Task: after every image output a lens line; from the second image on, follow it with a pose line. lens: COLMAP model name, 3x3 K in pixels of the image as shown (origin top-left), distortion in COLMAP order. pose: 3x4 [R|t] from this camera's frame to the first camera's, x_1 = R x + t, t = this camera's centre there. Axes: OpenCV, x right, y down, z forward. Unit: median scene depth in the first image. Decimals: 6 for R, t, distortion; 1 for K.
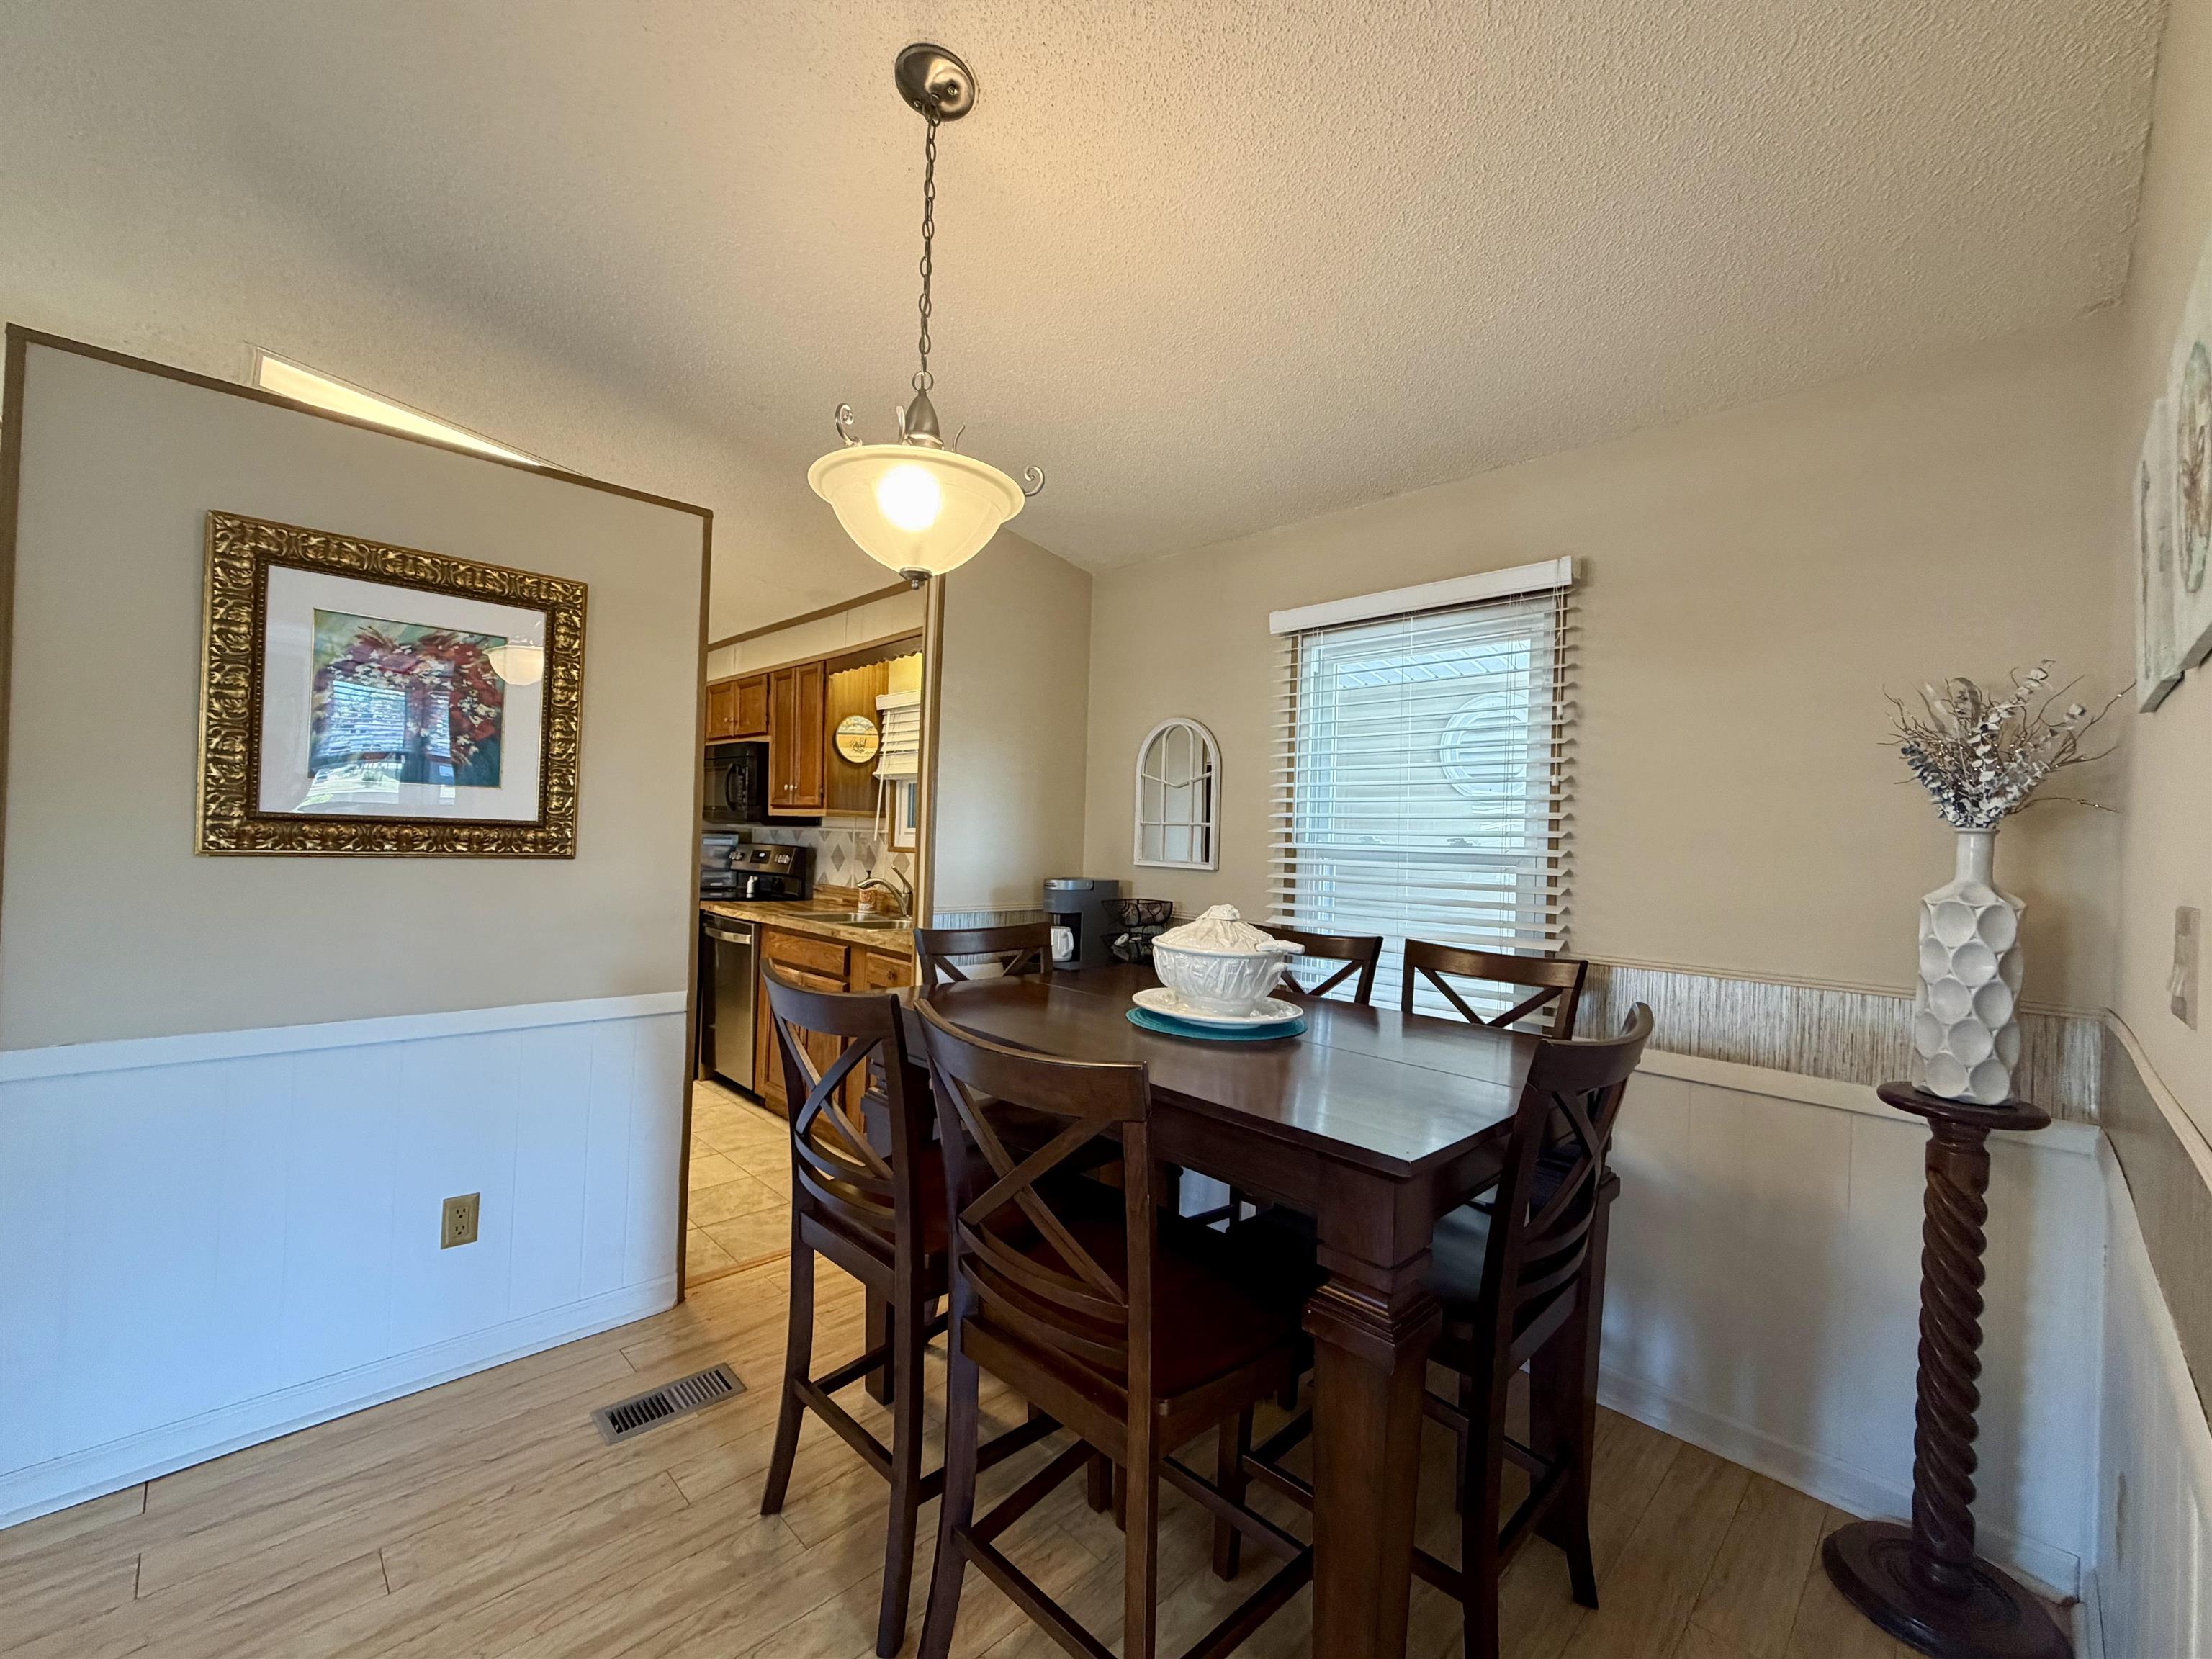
lens RADIAL K [[887.0, 0, 1107.5], [0, 887.0, 825.5], [0, 0, 1]] dist [0.005083, -0.000533]
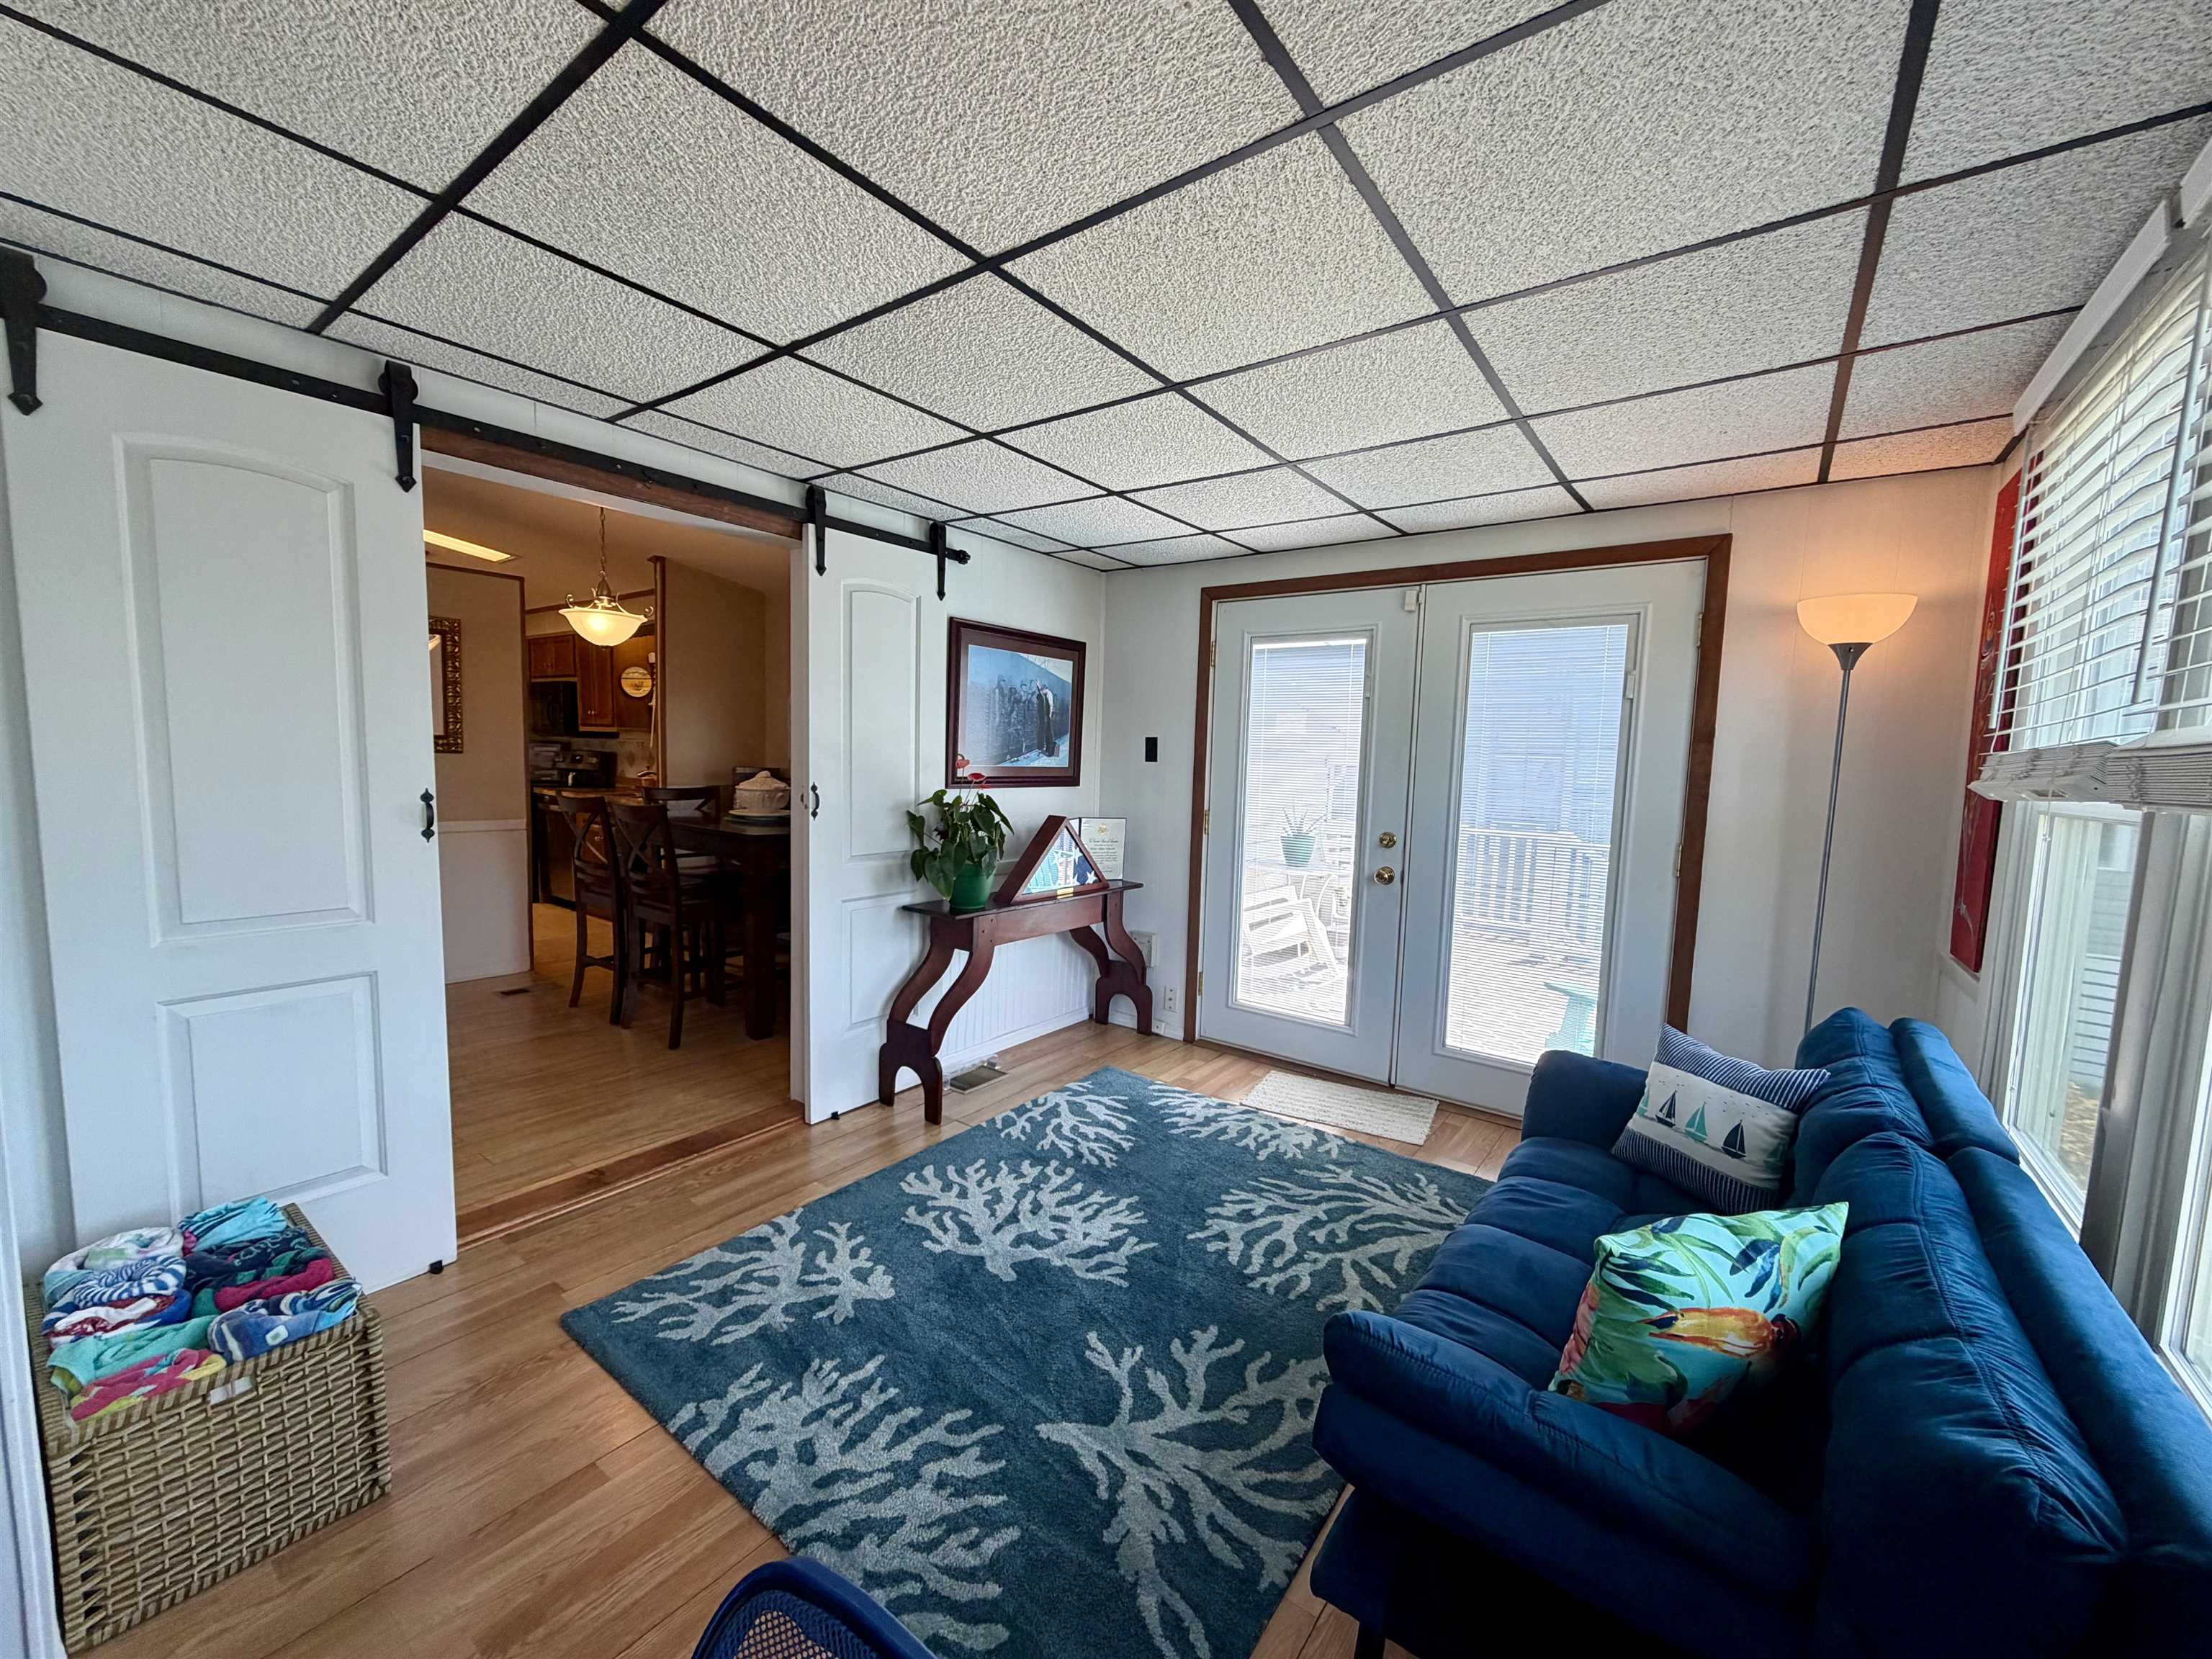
lens RADIAL K [[887.0, 0, 1117.1], [0, 887.0, 829.4], [0, 0, 1]] dist [0.005083, -0.000533]
pose [[0.989285, -0.010451, 0.145626, 0.288834], [-0.004392, 0.994853, 0.101236, -0.001275], [-0.145934, -0.100791, 0.984147, -0.609730]]
